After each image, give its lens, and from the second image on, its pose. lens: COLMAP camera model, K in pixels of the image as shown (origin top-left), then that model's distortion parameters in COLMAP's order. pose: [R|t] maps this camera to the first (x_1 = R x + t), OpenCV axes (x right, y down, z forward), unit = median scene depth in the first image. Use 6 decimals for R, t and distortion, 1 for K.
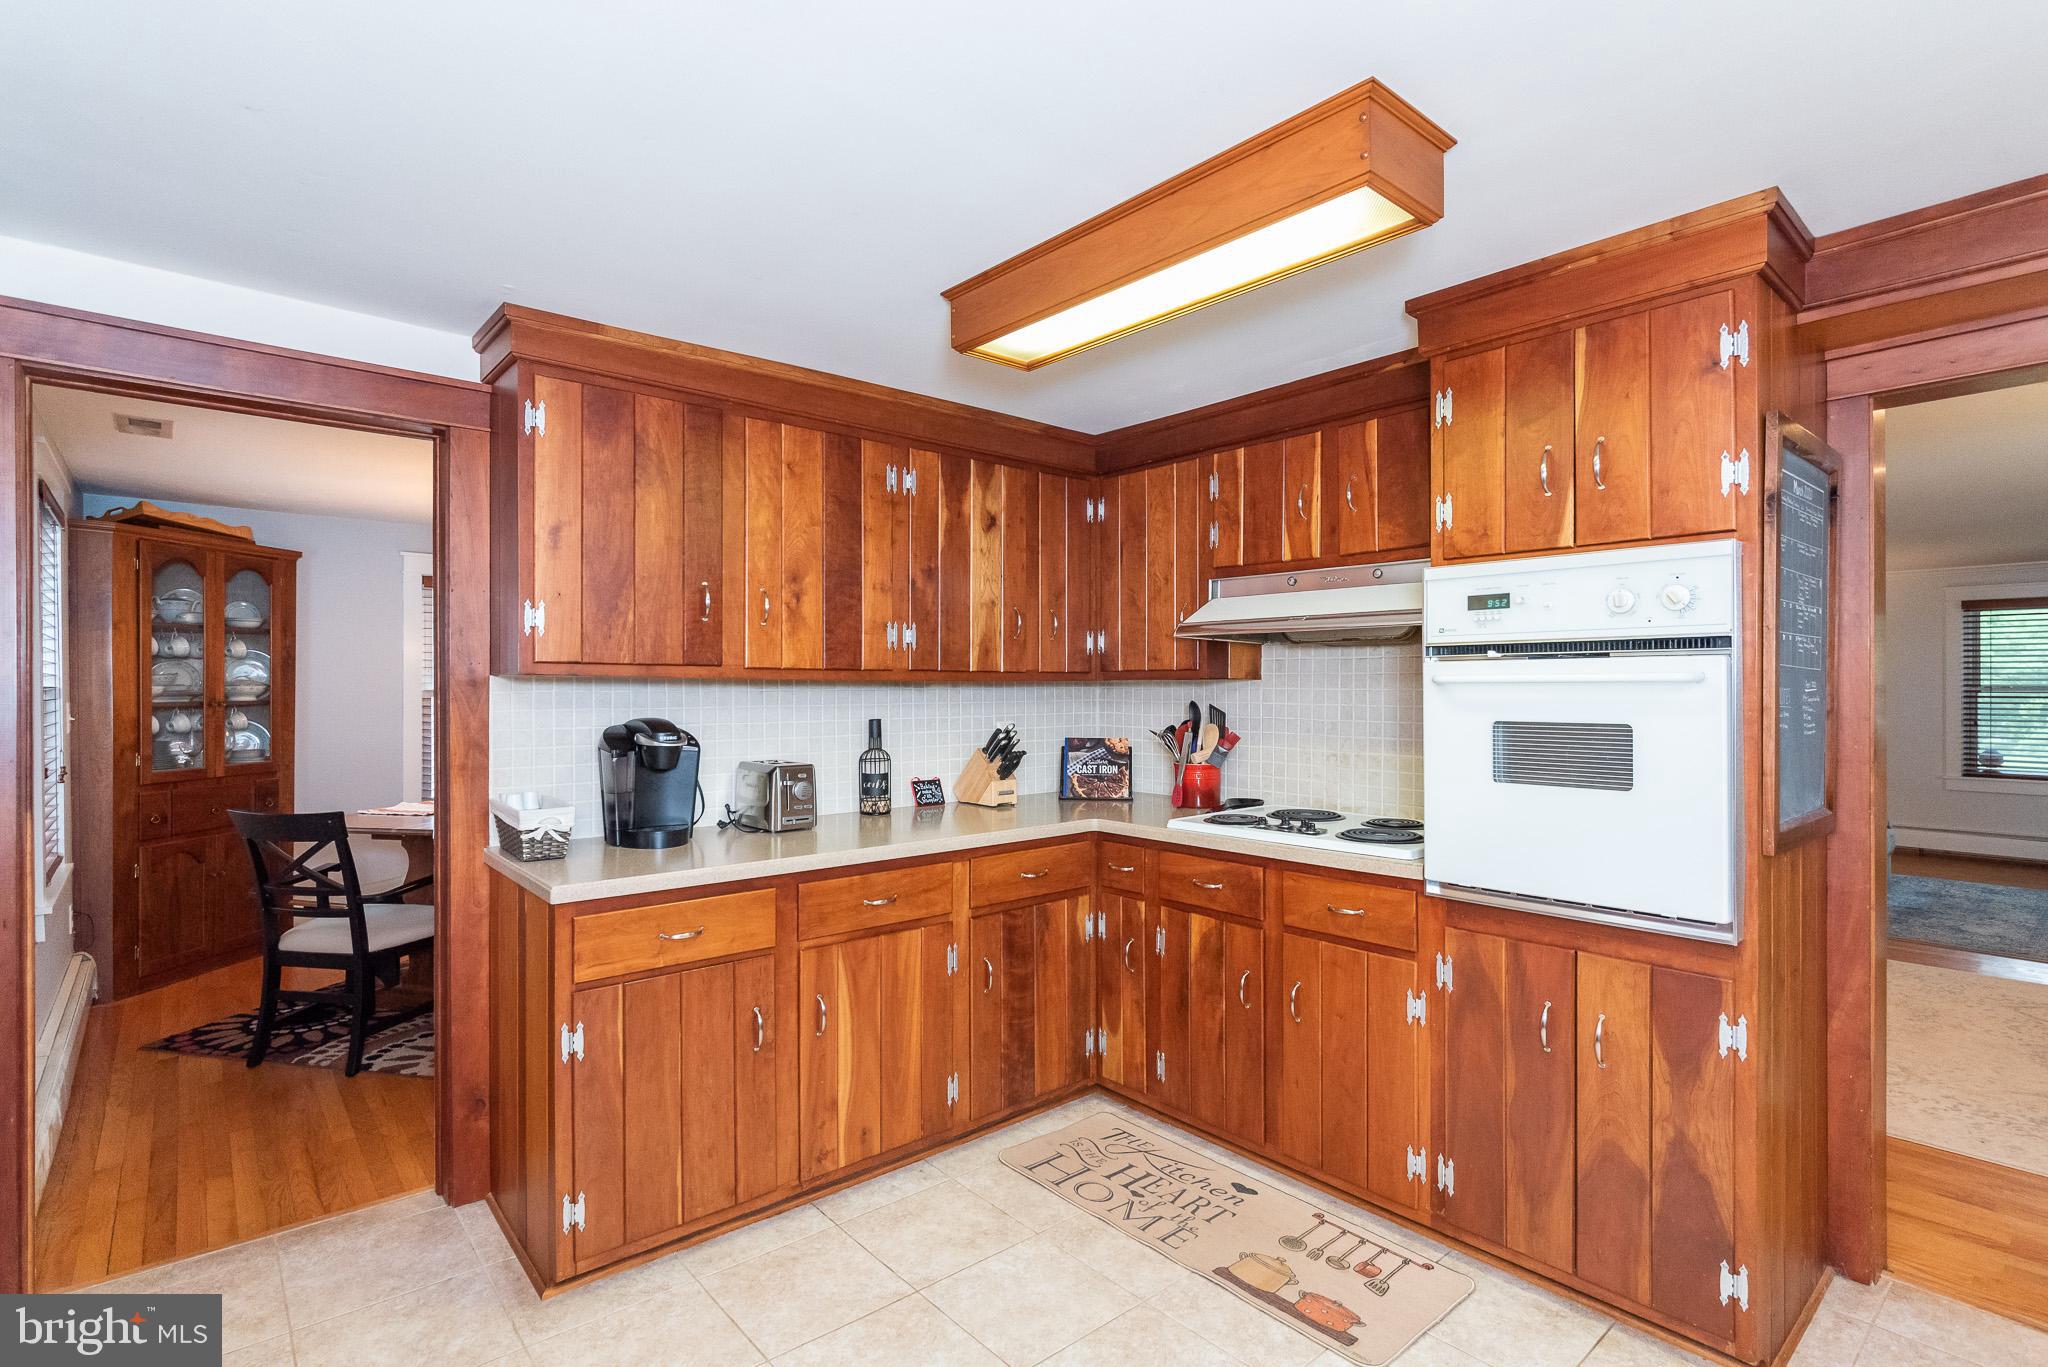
lens RADIAL K [[991.1, 0, 1023.8], [0, 991.1, 686.8], [0, 0, 1]] dist [0.000453, 0.000230]
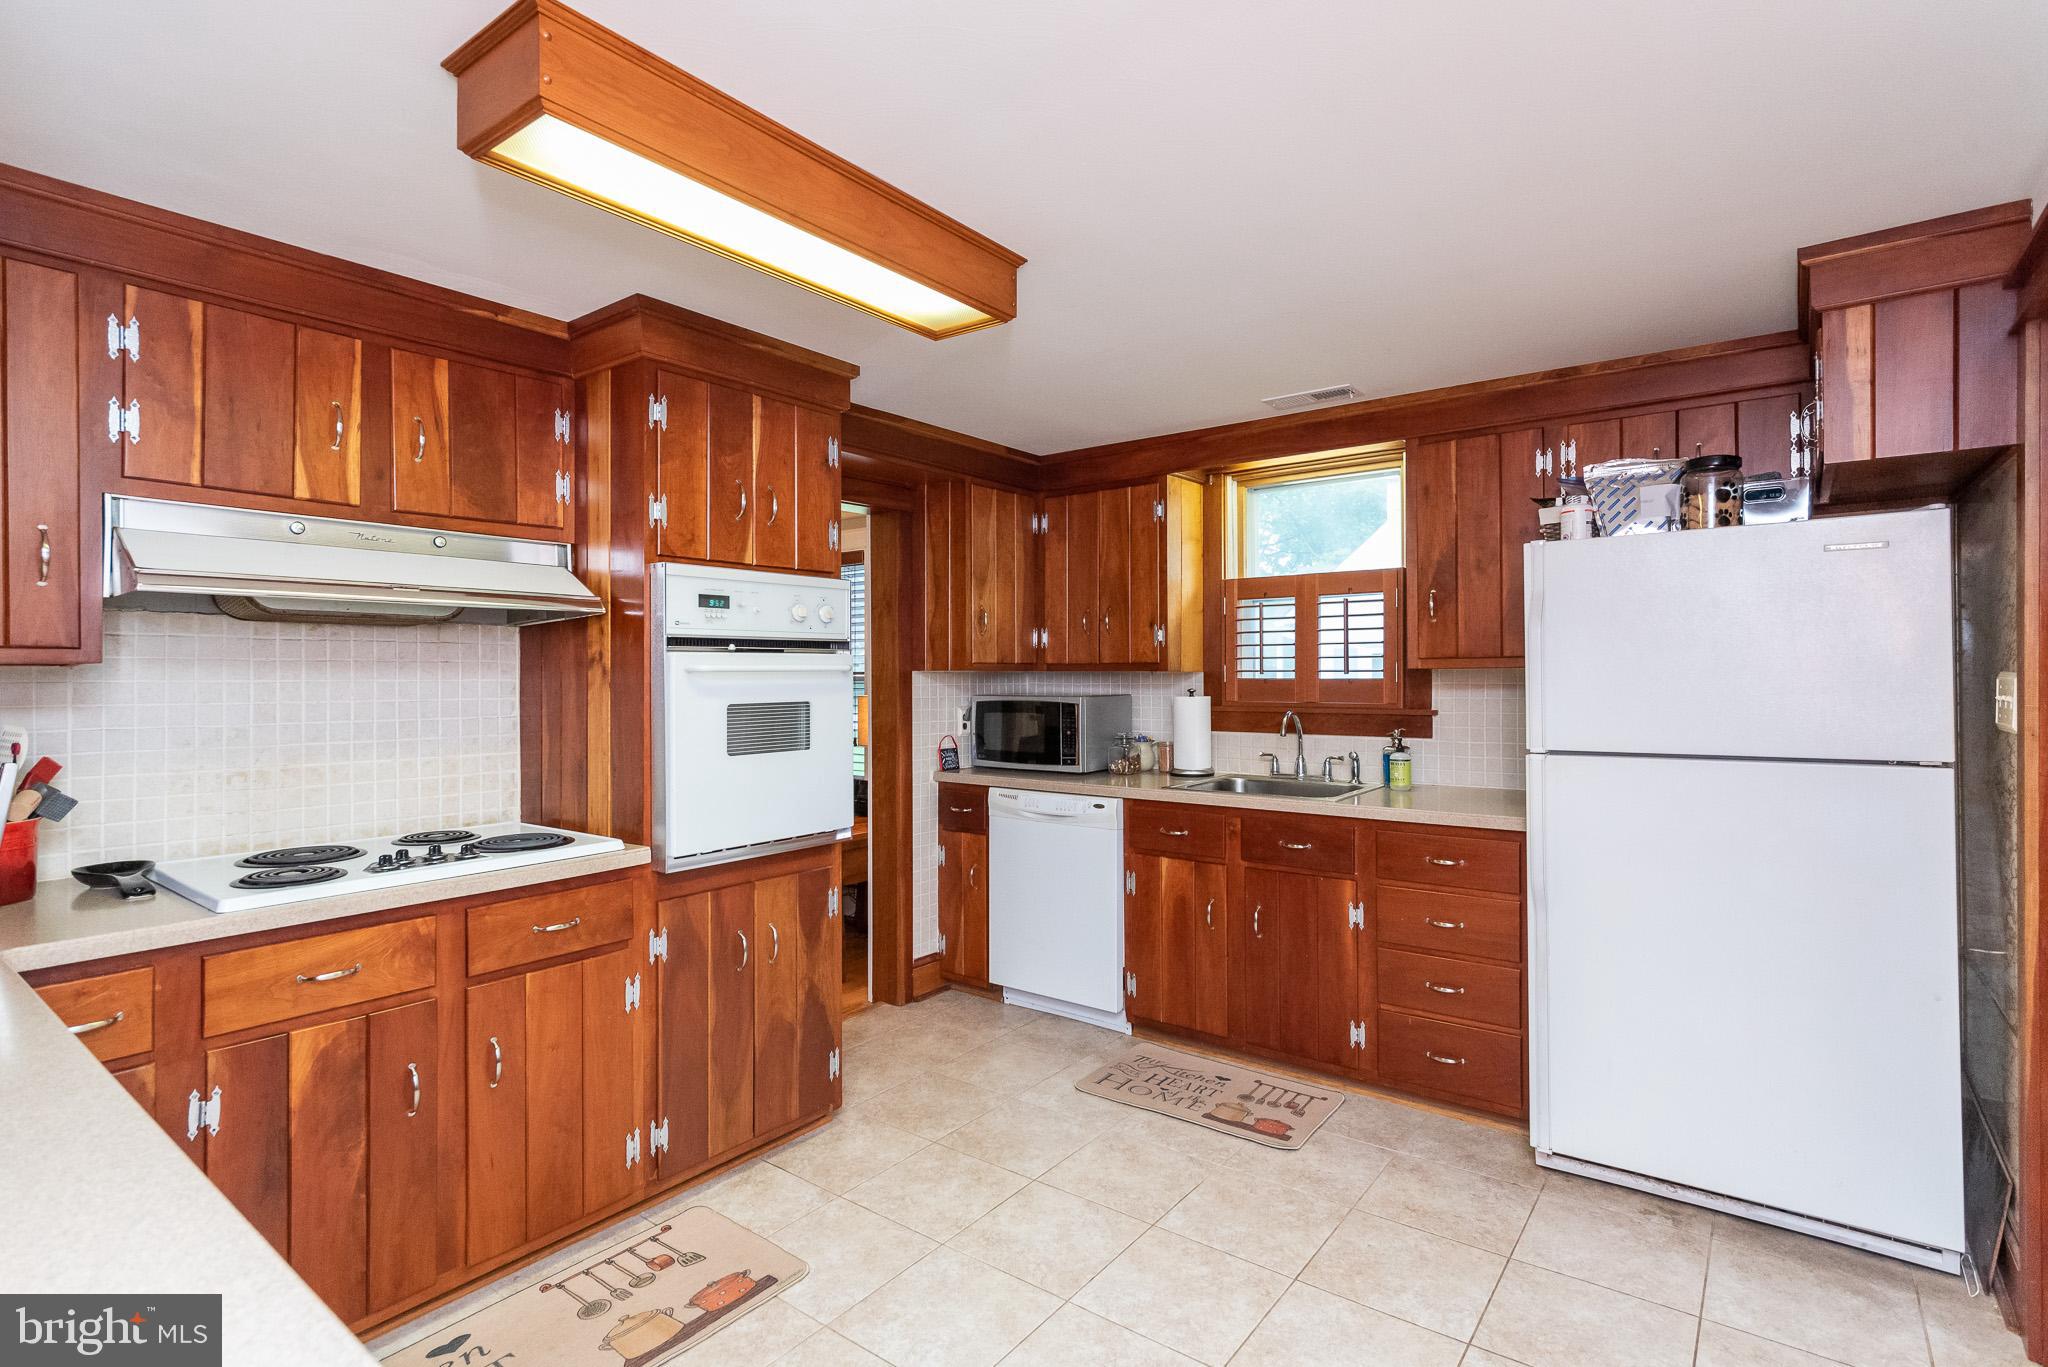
lens RADIAL K [[995.4, 0, 1036.2], [0, 995.4, 675.9], [0, 0, 1]] dist [0.002250, 0.000802]
pose [[-0.212270, -0.001458, 0.977210, -0.792112], [0.004849, 0.999985, 0.002546, -0.000527], [-0.977199, 0.005279, -0.212260, 0.941038]]
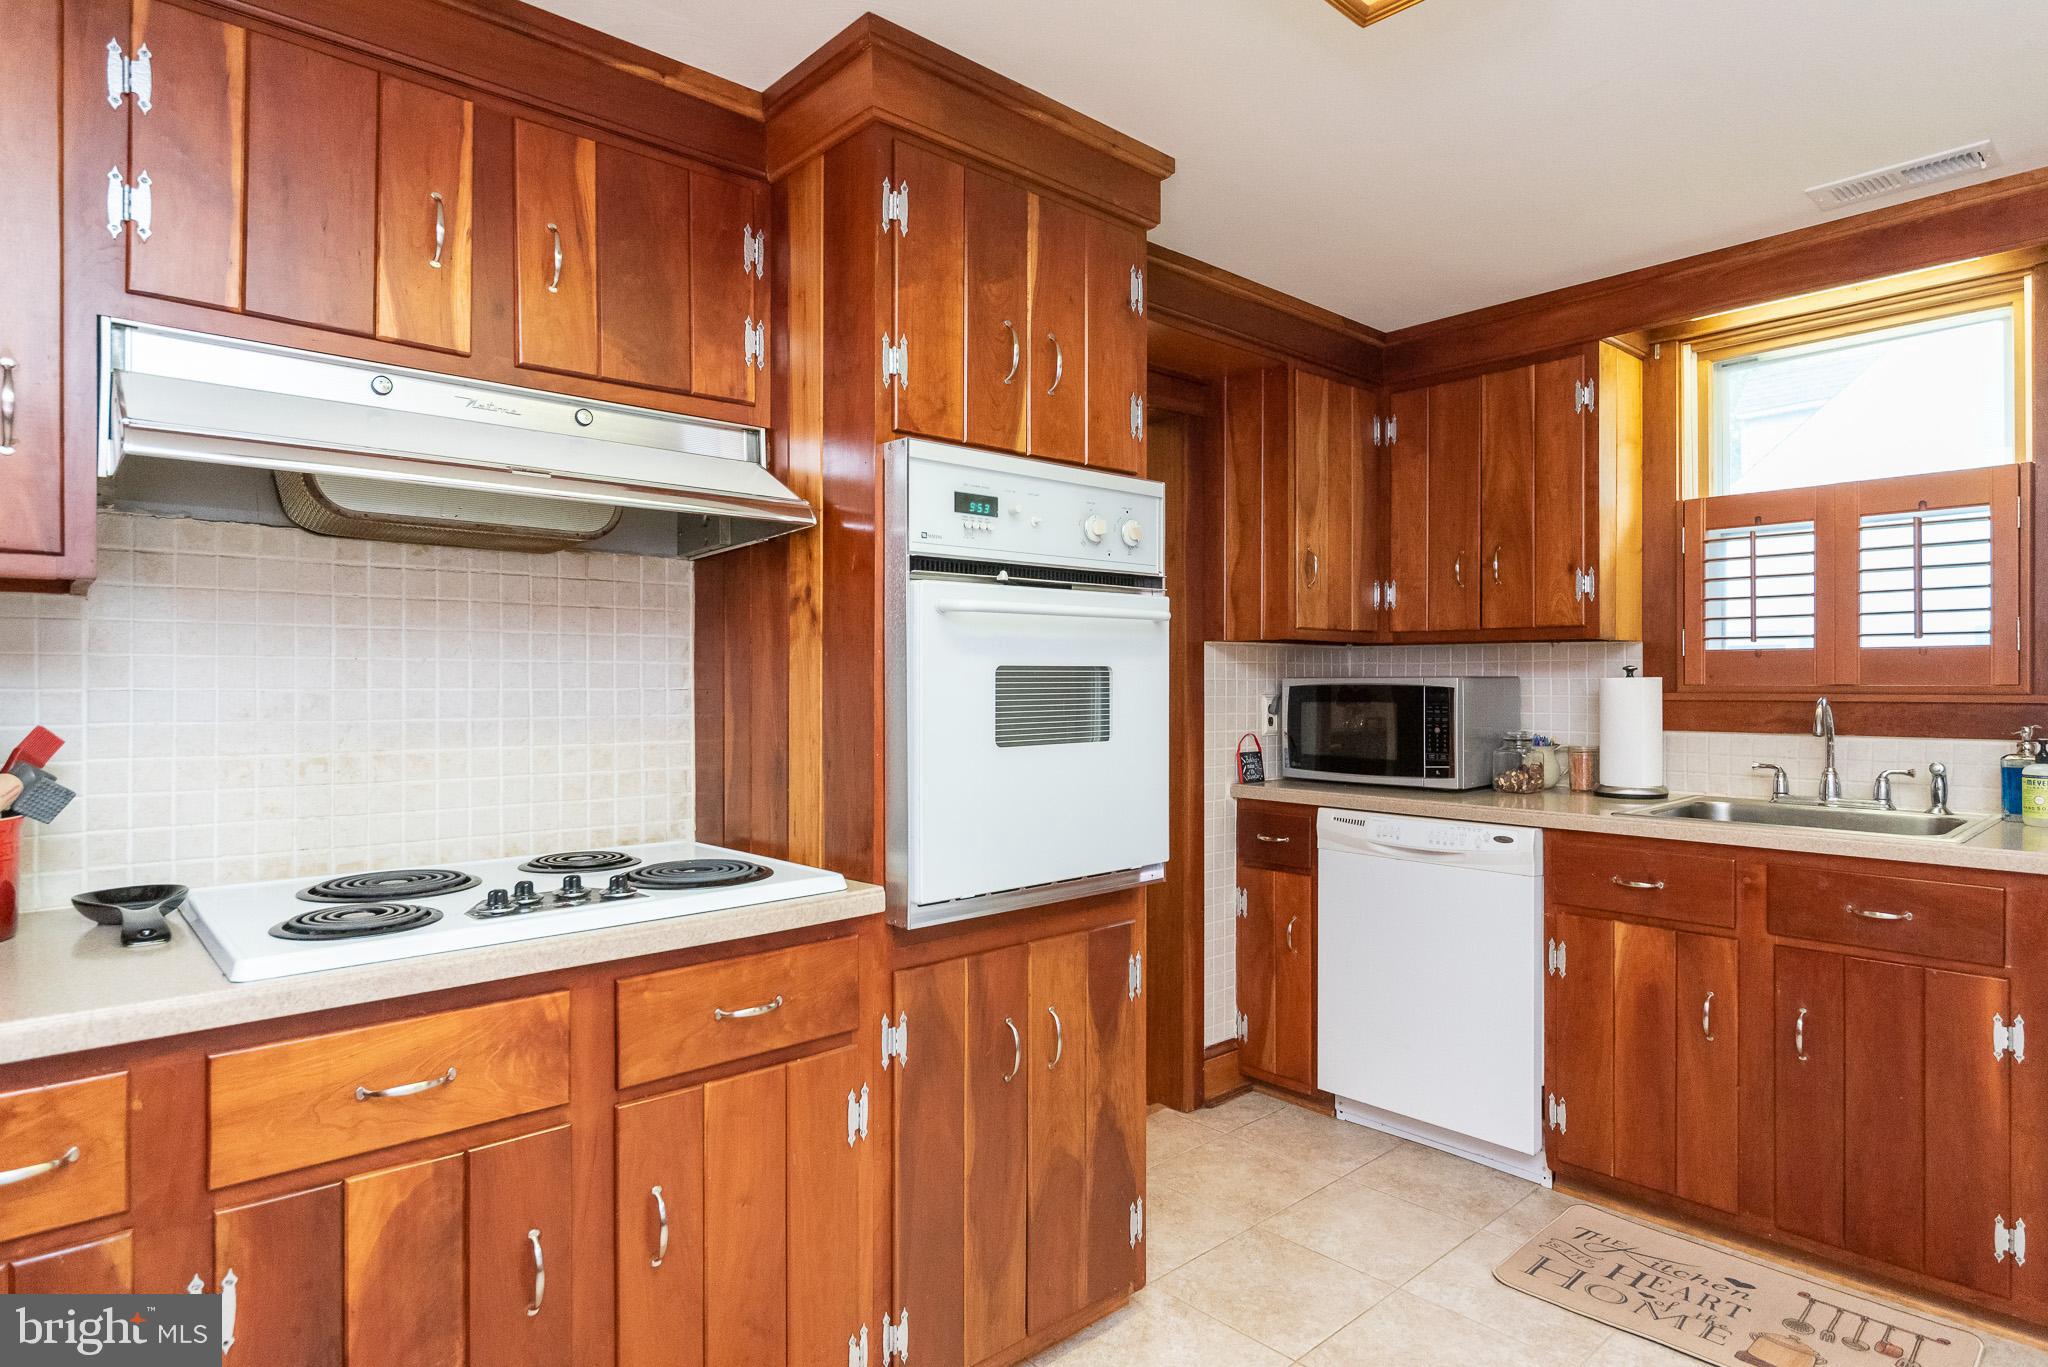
lens RADIAL K [[1124.4, 0, 1024.0], [0, 1124.4, 683.5], [0, 0, 1]] dist [0.002947, -0.001423]
pose [[-0.023791, -0.001191, 0.999716, -0.391144], [0.004006, 0.999991, 0.001287, 0.049351], [-0.999709, 0.004036, -0.023786, 1.053144]]
